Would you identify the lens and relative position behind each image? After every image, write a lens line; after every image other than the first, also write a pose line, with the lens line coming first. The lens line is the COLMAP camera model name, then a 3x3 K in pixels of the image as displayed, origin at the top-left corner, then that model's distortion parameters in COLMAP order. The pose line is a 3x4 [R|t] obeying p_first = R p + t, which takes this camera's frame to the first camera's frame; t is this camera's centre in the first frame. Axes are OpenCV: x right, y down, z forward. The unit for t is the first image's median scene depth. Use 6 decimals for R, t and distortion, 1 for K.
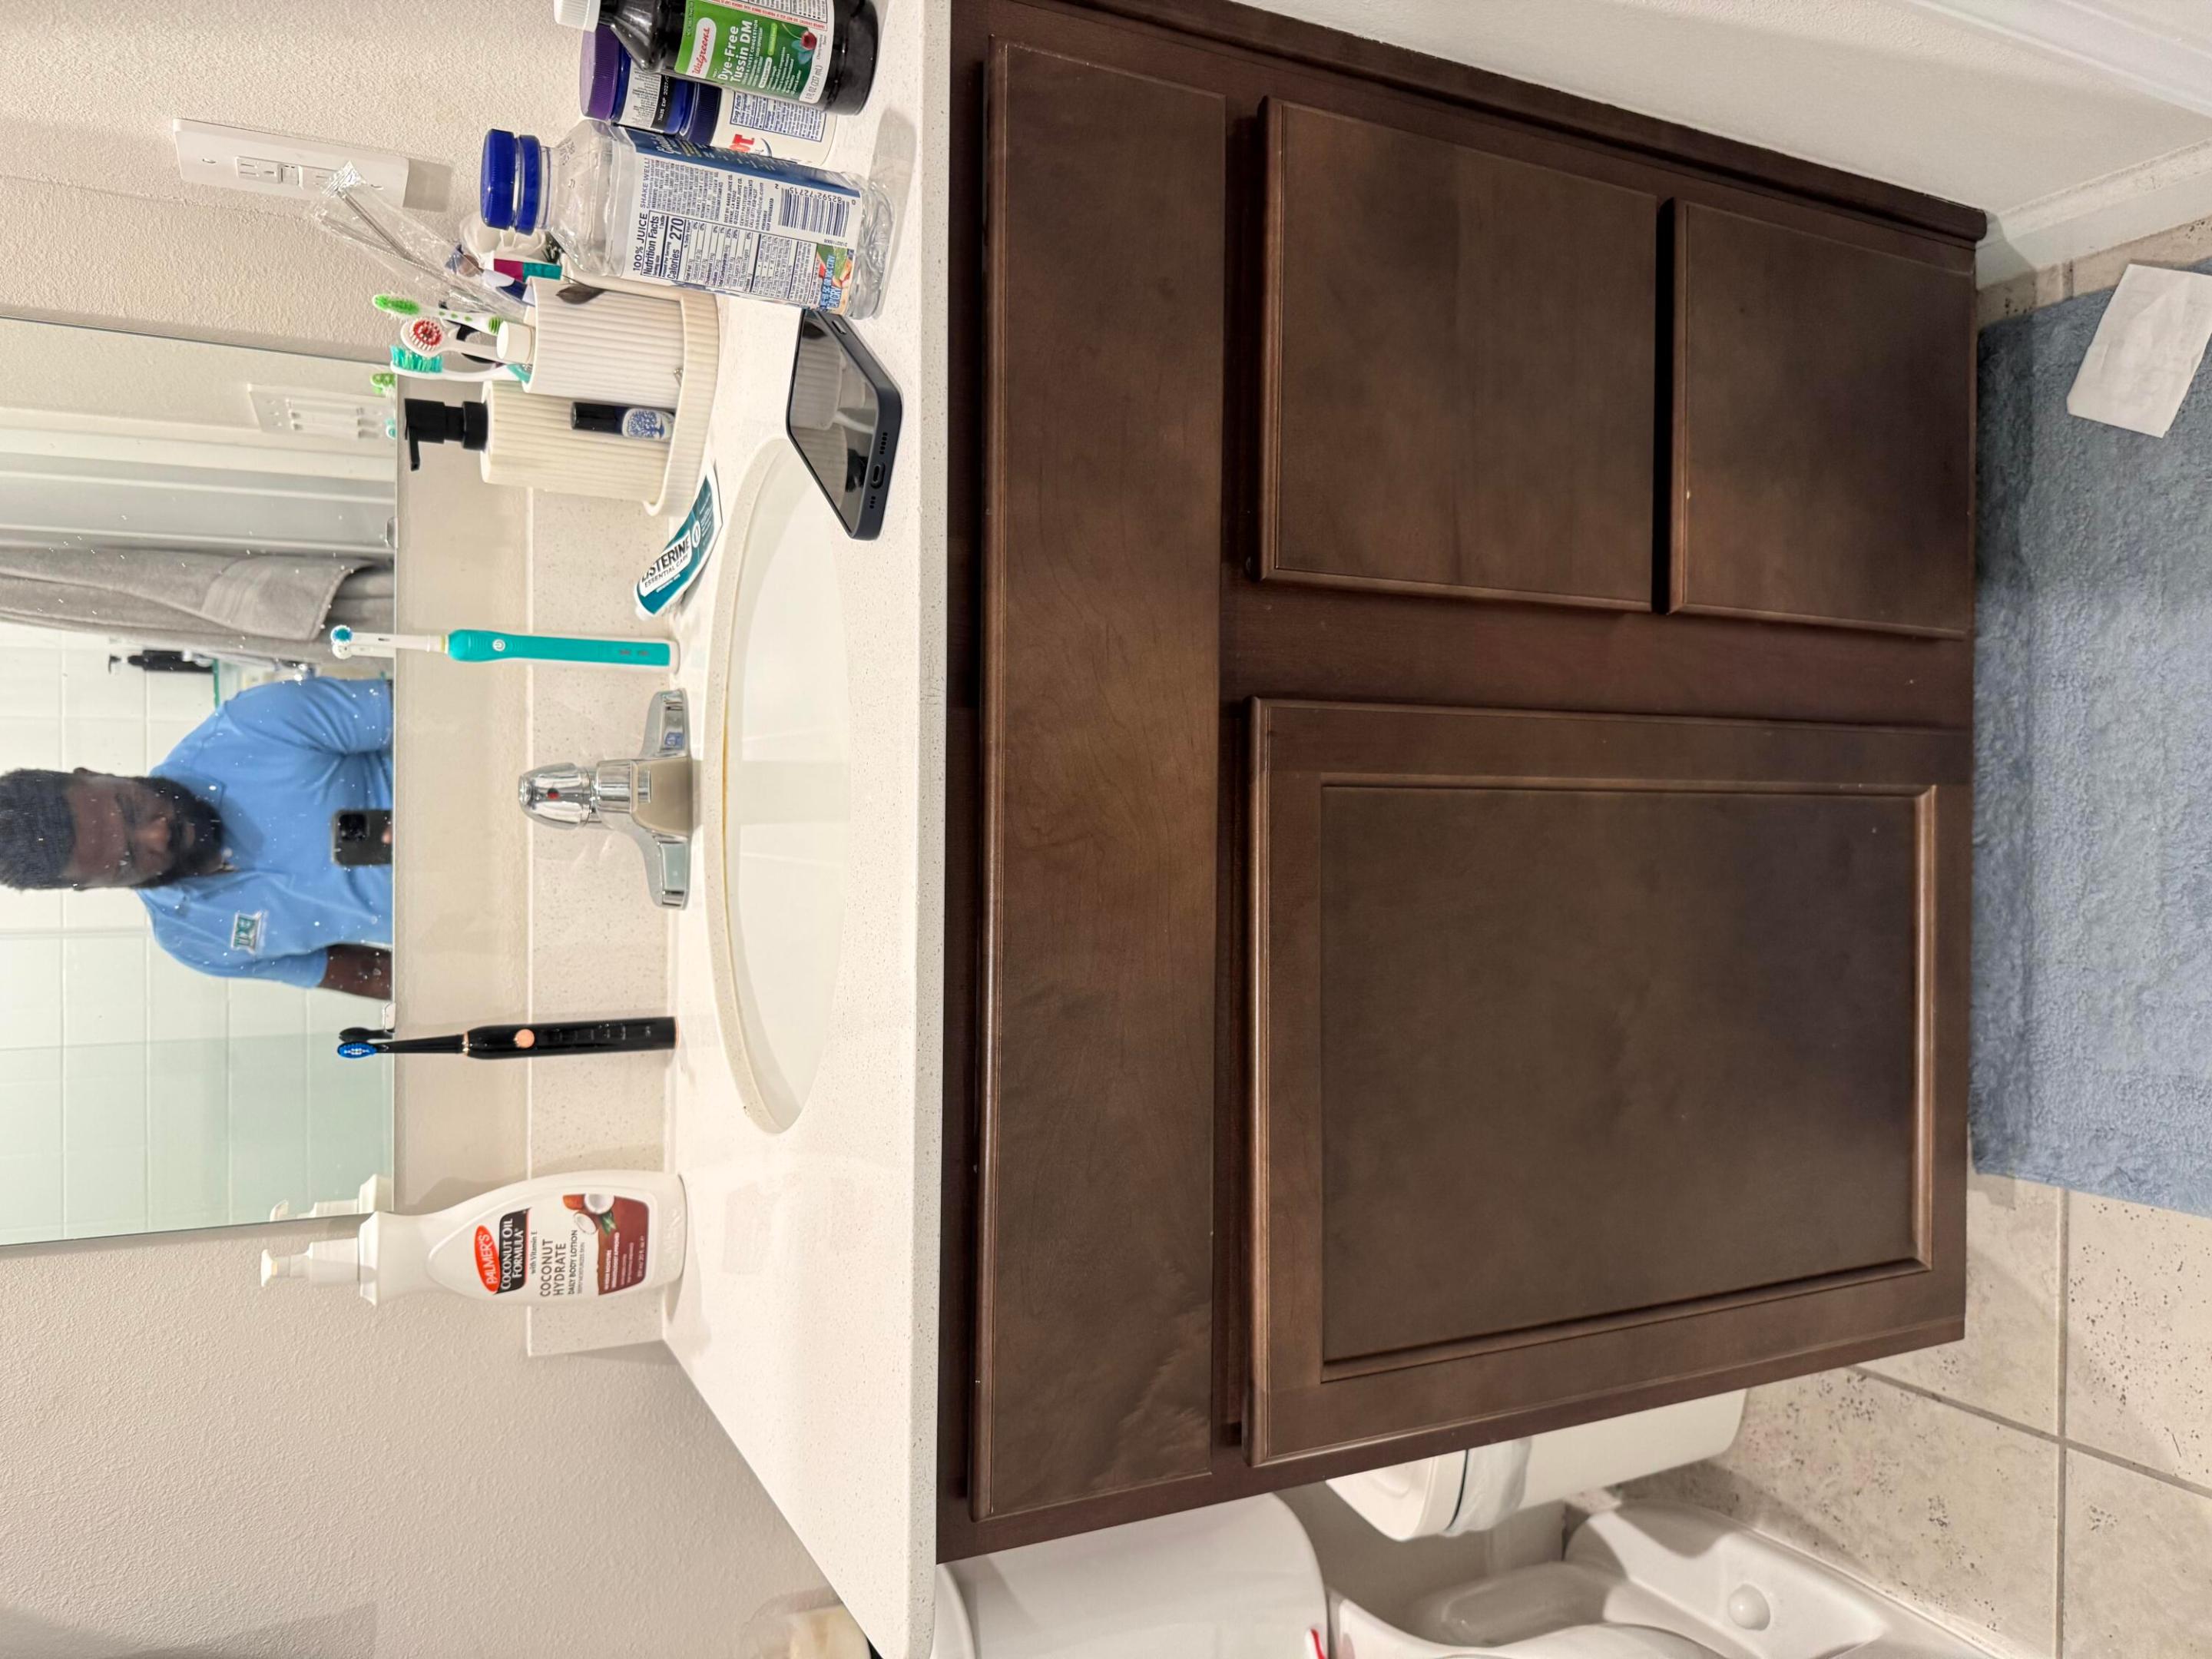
lens RADIAL K [[1551.5, 0, 1112.3], [0, 1551.5, 824.8], [0, 0, 1]] dist [0.023297, -0.036168]
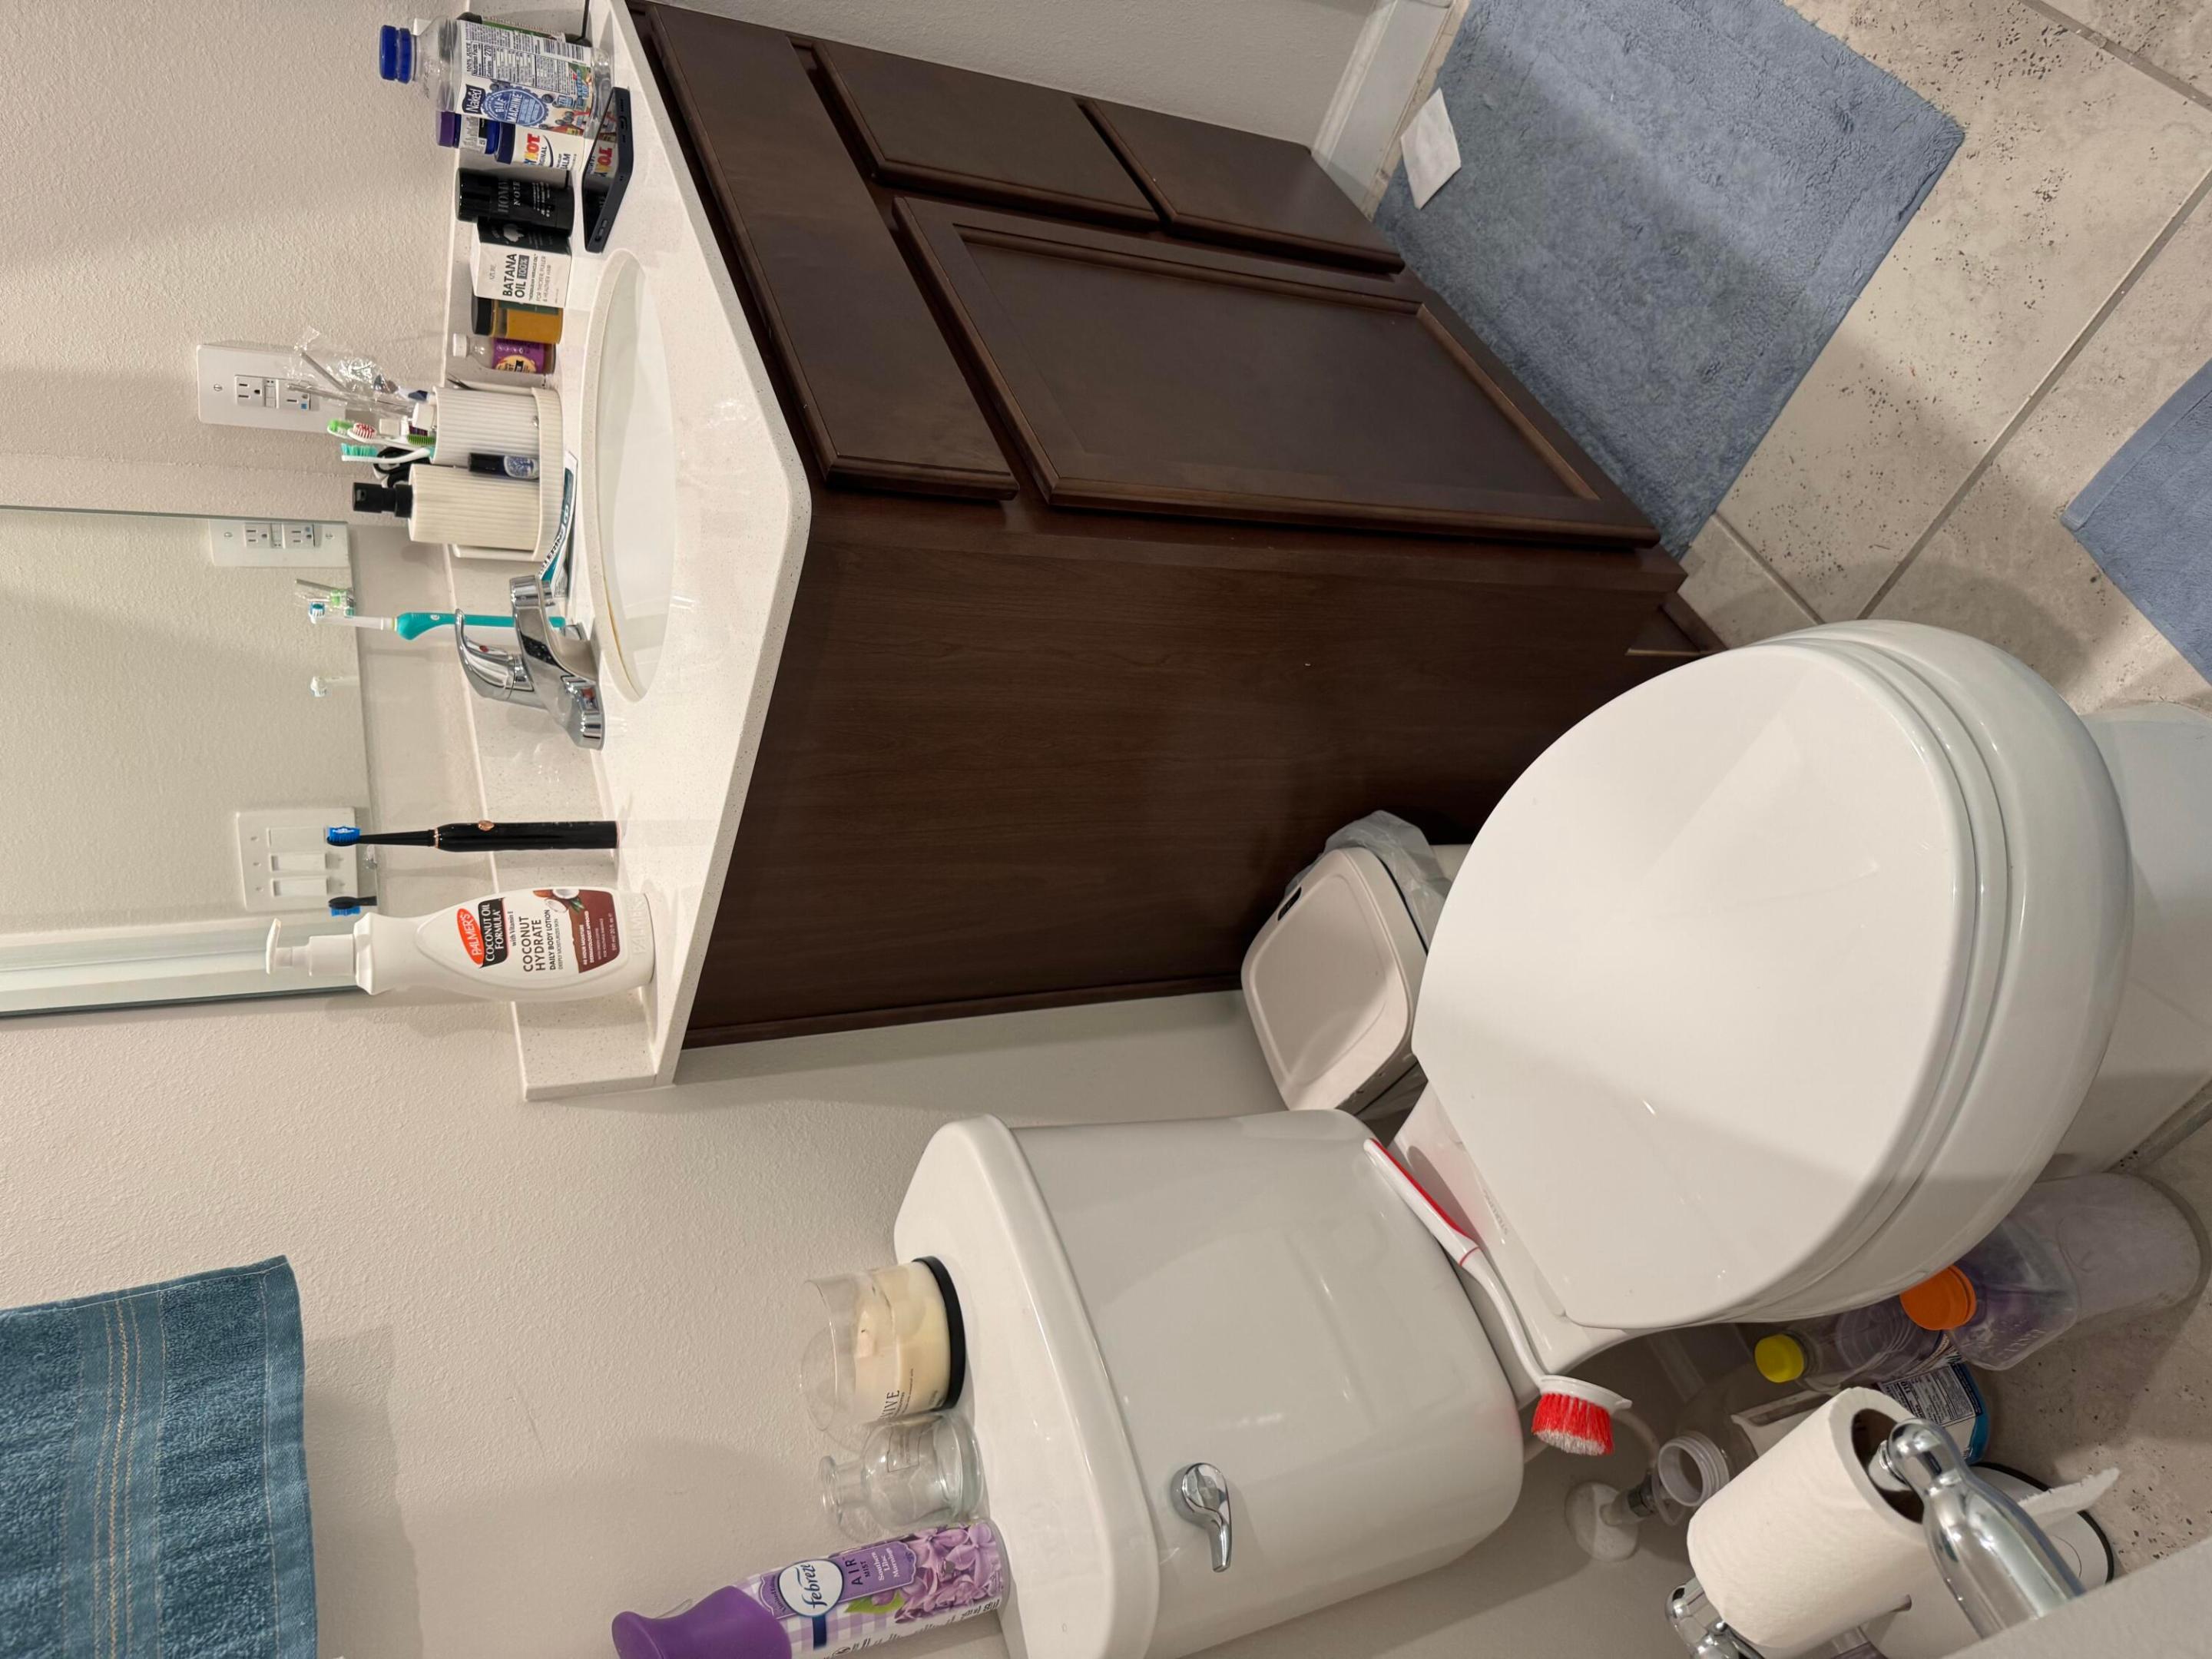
lens RADIAL K [[1551.5, 0, 1110.7], [0, 1551.5, 812.3], [0, 0, 1]] dist [0.023297, -0.036168]
pose [[0.930408, -0.338648, 0.140207, -0.100662], [0.350913, 0.712574, -0.607535, 1.035104], [0.105833, 0.614456, 0.781820, 0.123088]]
